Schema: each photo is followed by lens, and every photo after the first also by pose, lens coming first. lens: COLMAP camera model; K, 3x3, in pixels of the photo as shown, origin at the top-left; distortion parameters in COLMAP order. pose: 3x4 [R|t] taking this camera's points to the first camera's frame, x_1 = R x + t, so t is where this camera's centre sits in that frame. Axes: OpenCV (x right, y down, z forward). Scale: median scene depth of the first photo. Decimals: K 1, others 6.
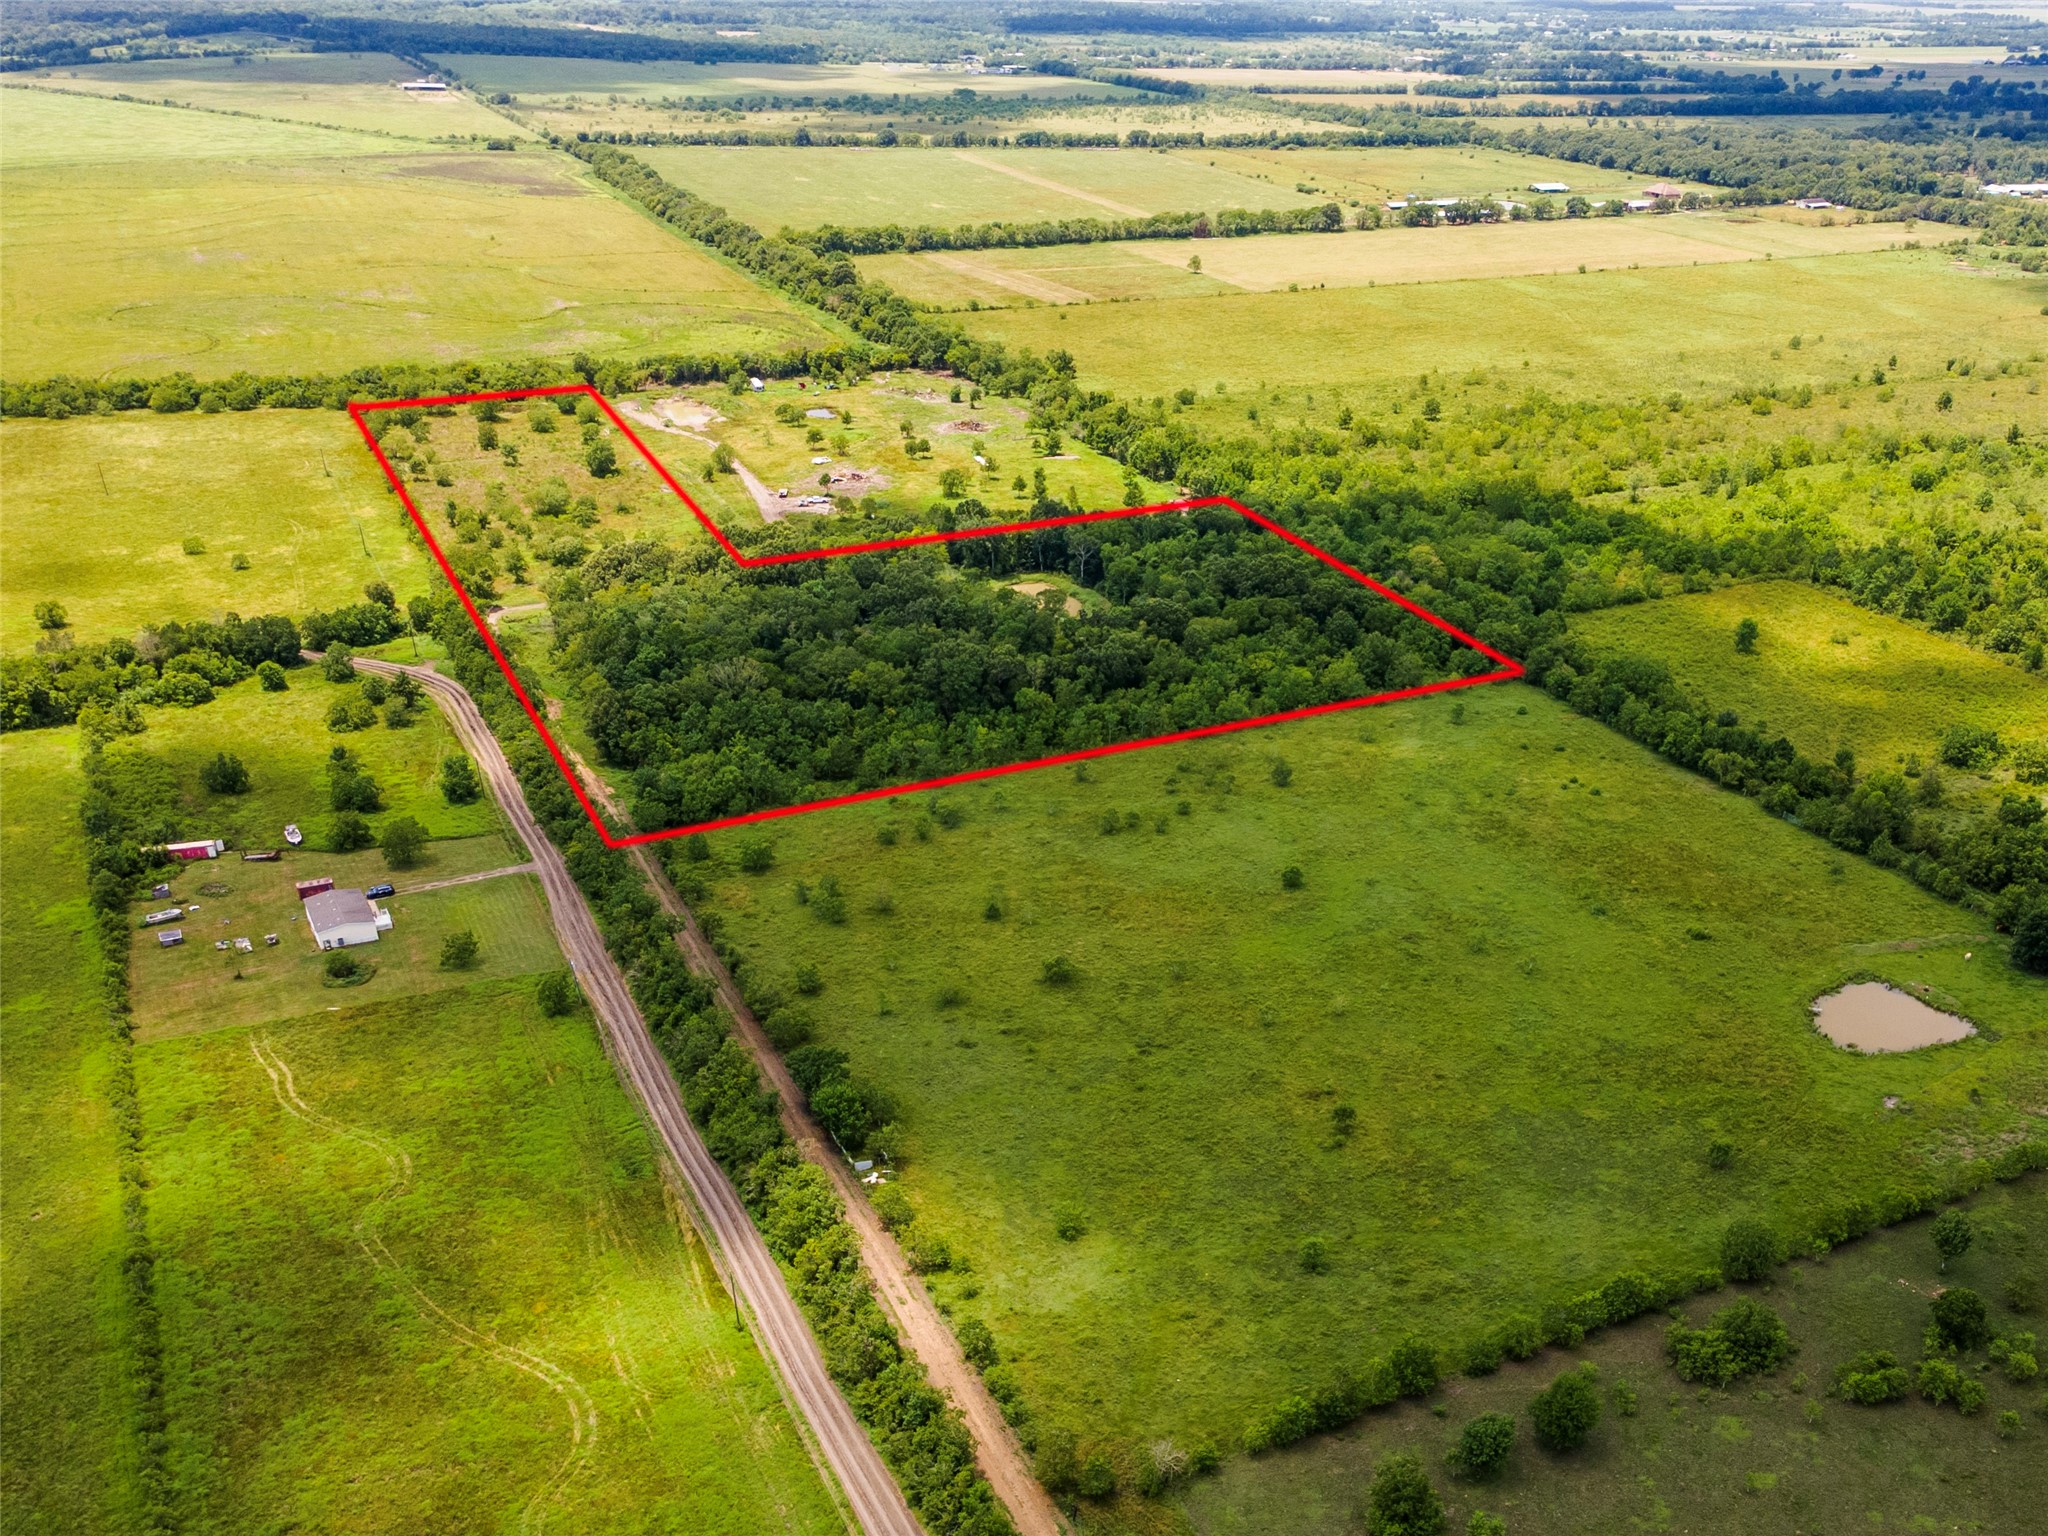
lens RADIAL K [[1903.6, 0, 1228.3], [0, 1903.6, 963.6], [0, 0, 1]] dist [-0.009665, 0.096642]
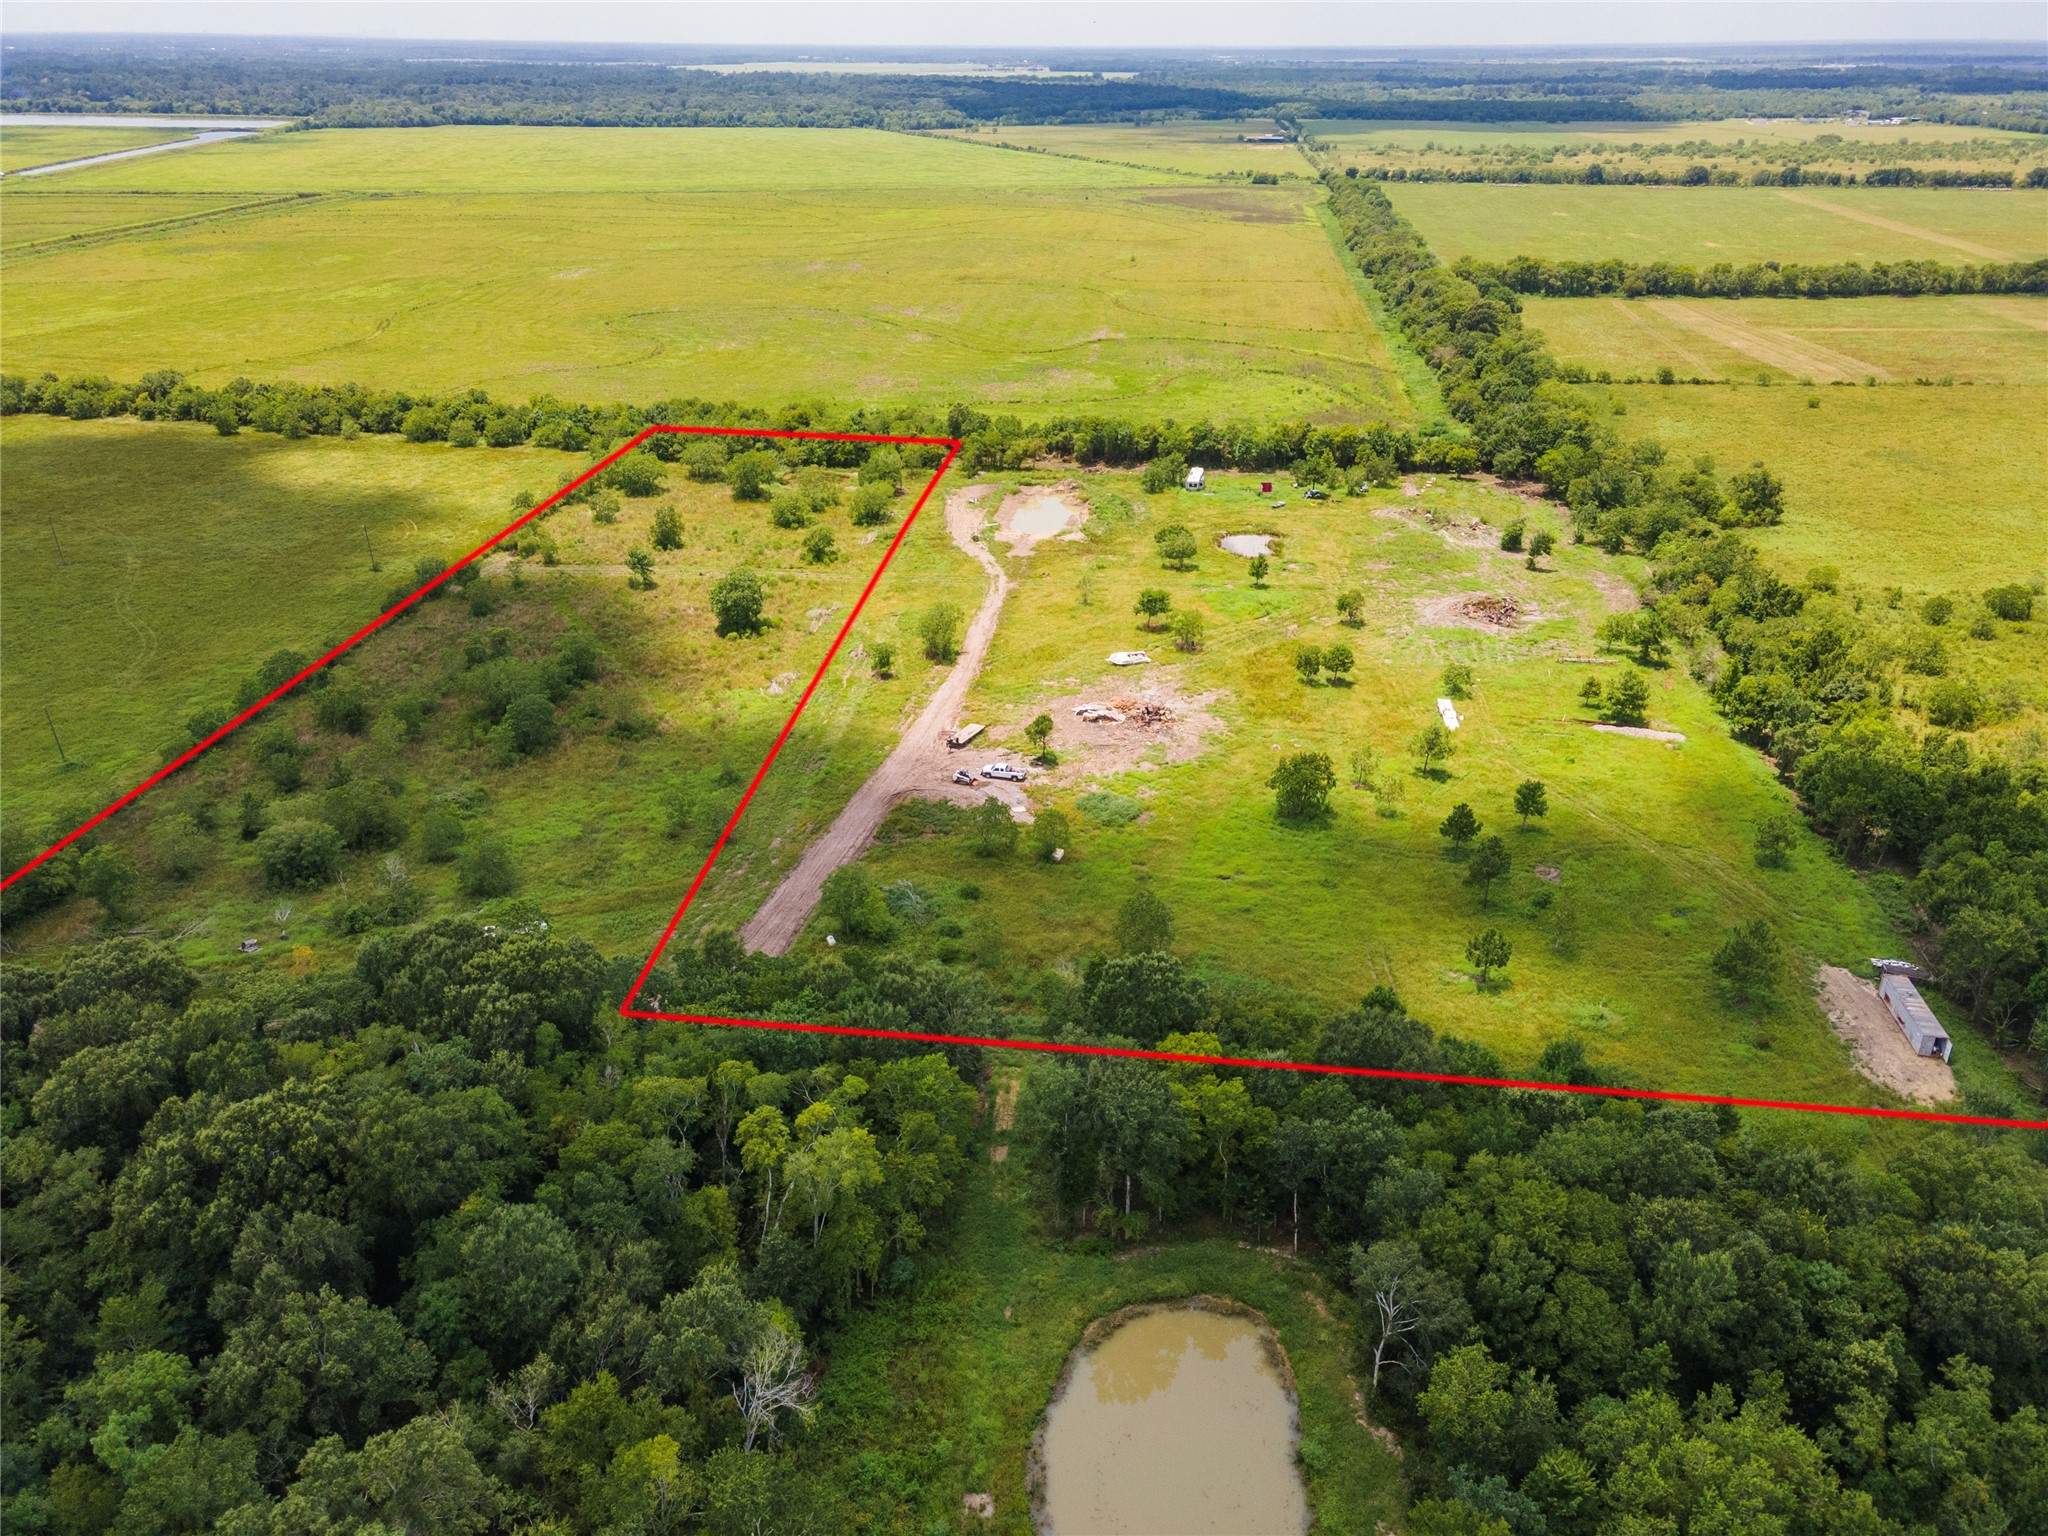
lens RADIAL K [[1597.3, 0, 1024.0], [0, 1597.3, 768.0], [0, 0, 1]] dist [0.019015, 0.046363]
pose [[0.835540, 0.204485, -0.509960, -0.014900], [-0.242909, 0.970007, -0.009037, -0.209344], [0.492817, 0.131425, 0.860151, 0.583143]]
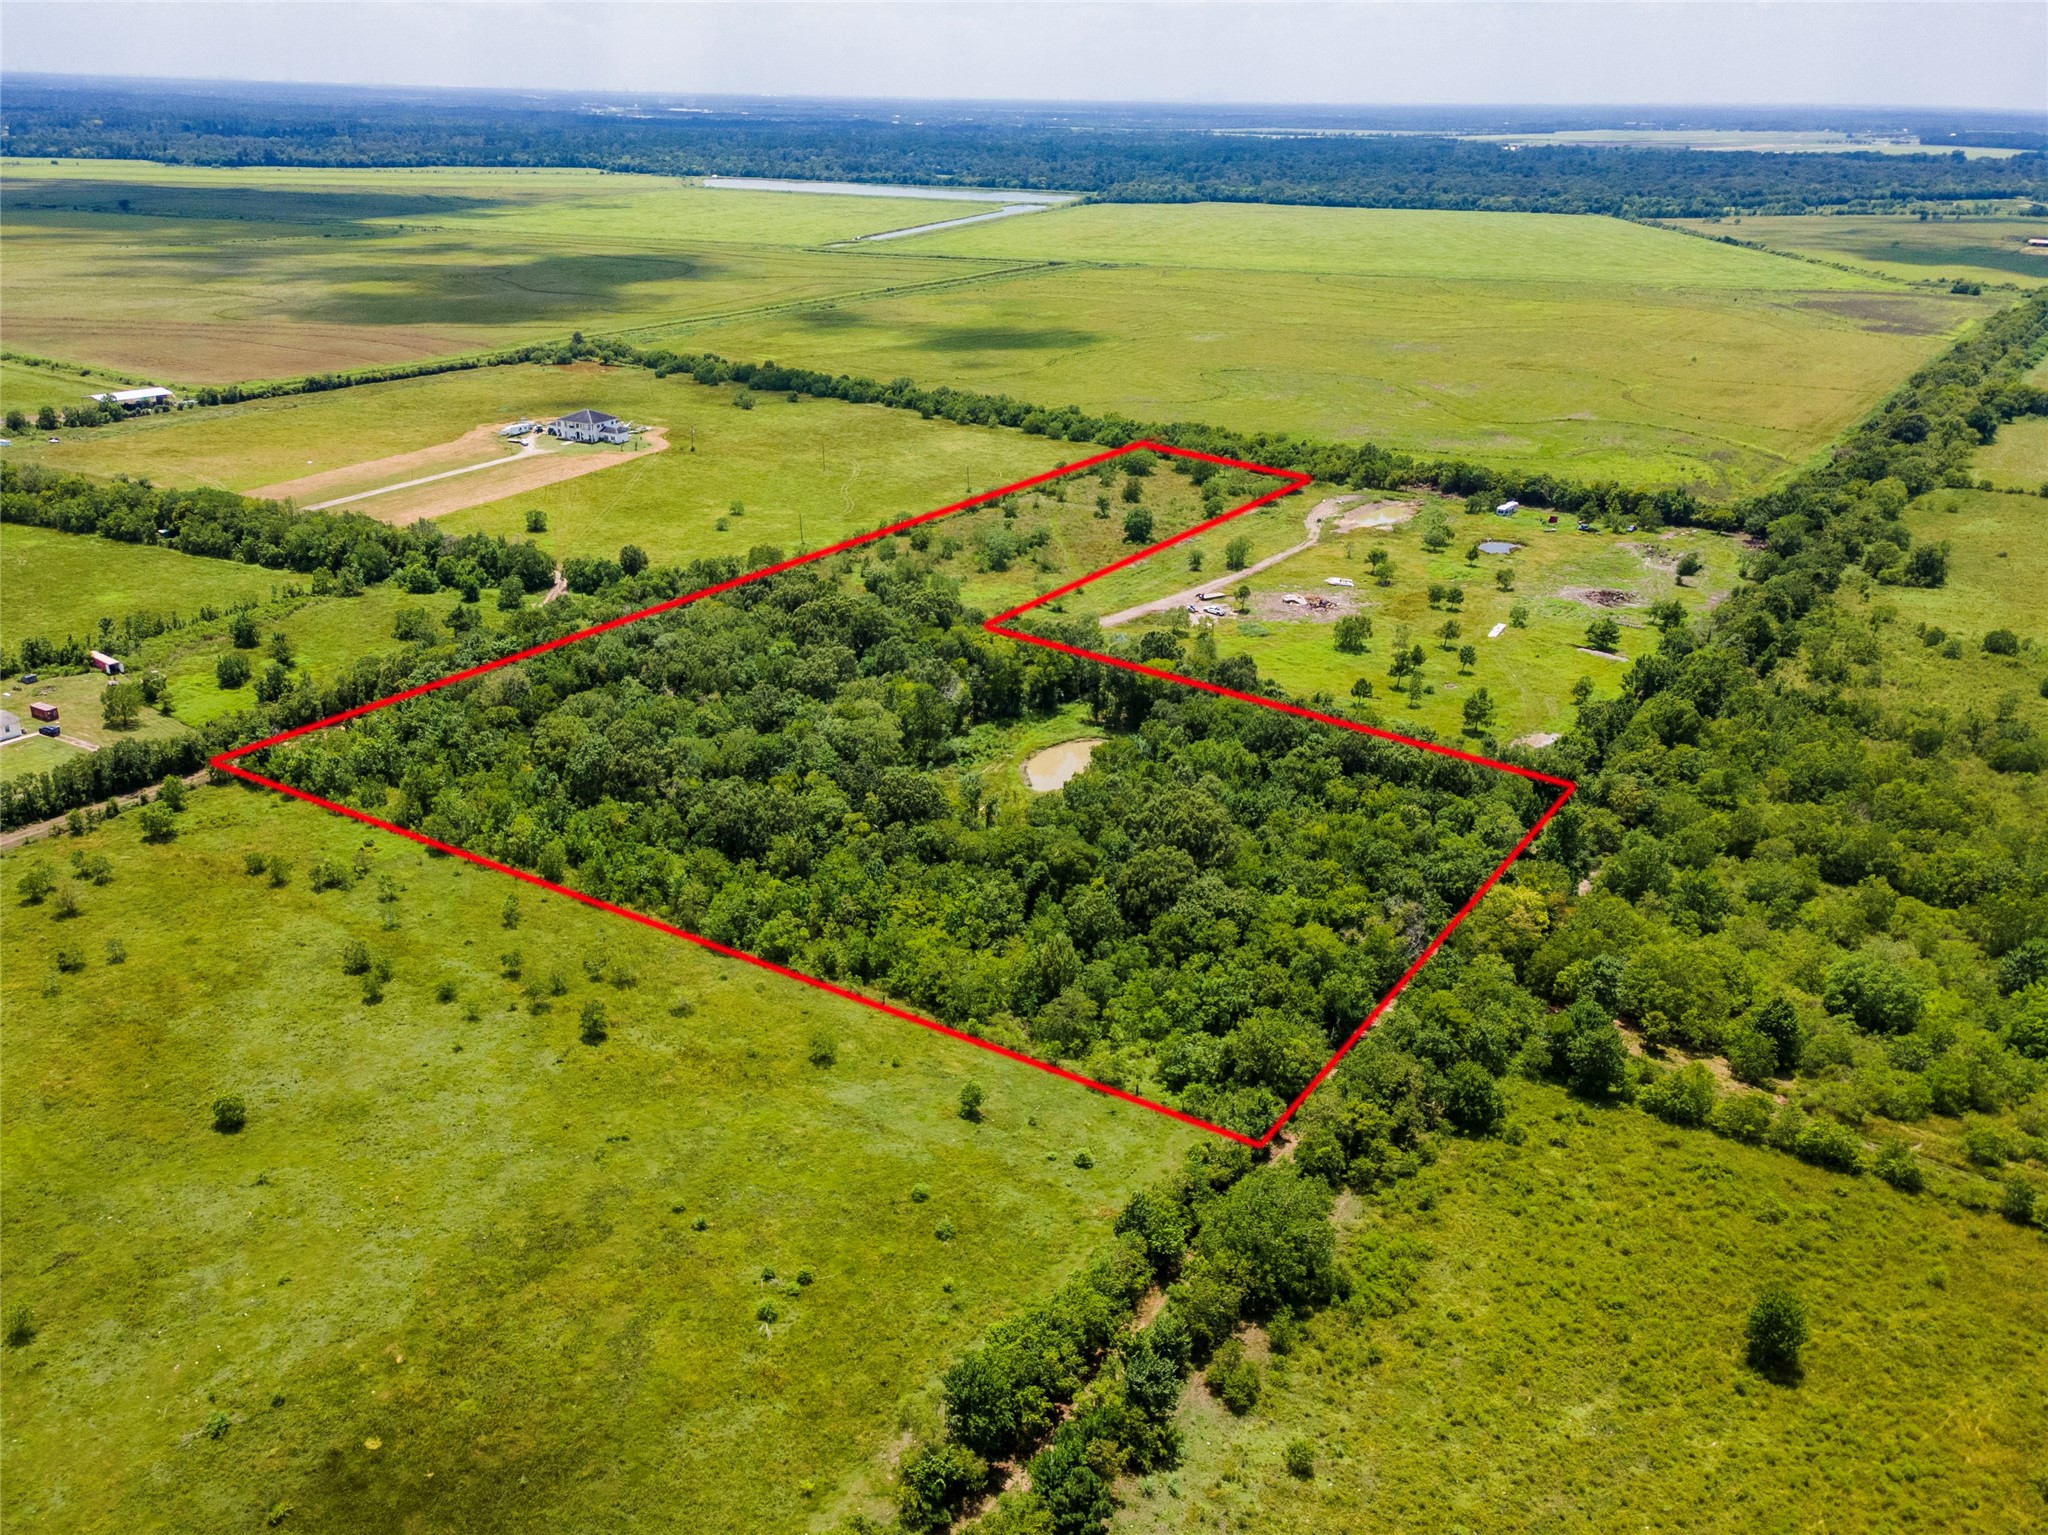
lens RADIAL K [[1669.0, 0, 907.8], [0, 1669.0, 843.9], [0, 0, 1]] dist [0.012486, 0.055618]
pose [[0.458620, 0.346727, -0.818198, 0.322472], [-0.424064, 0.894530, 0.141375, -0.170449], [0.780921, 0.282130, 0.557284, 0.434714]]
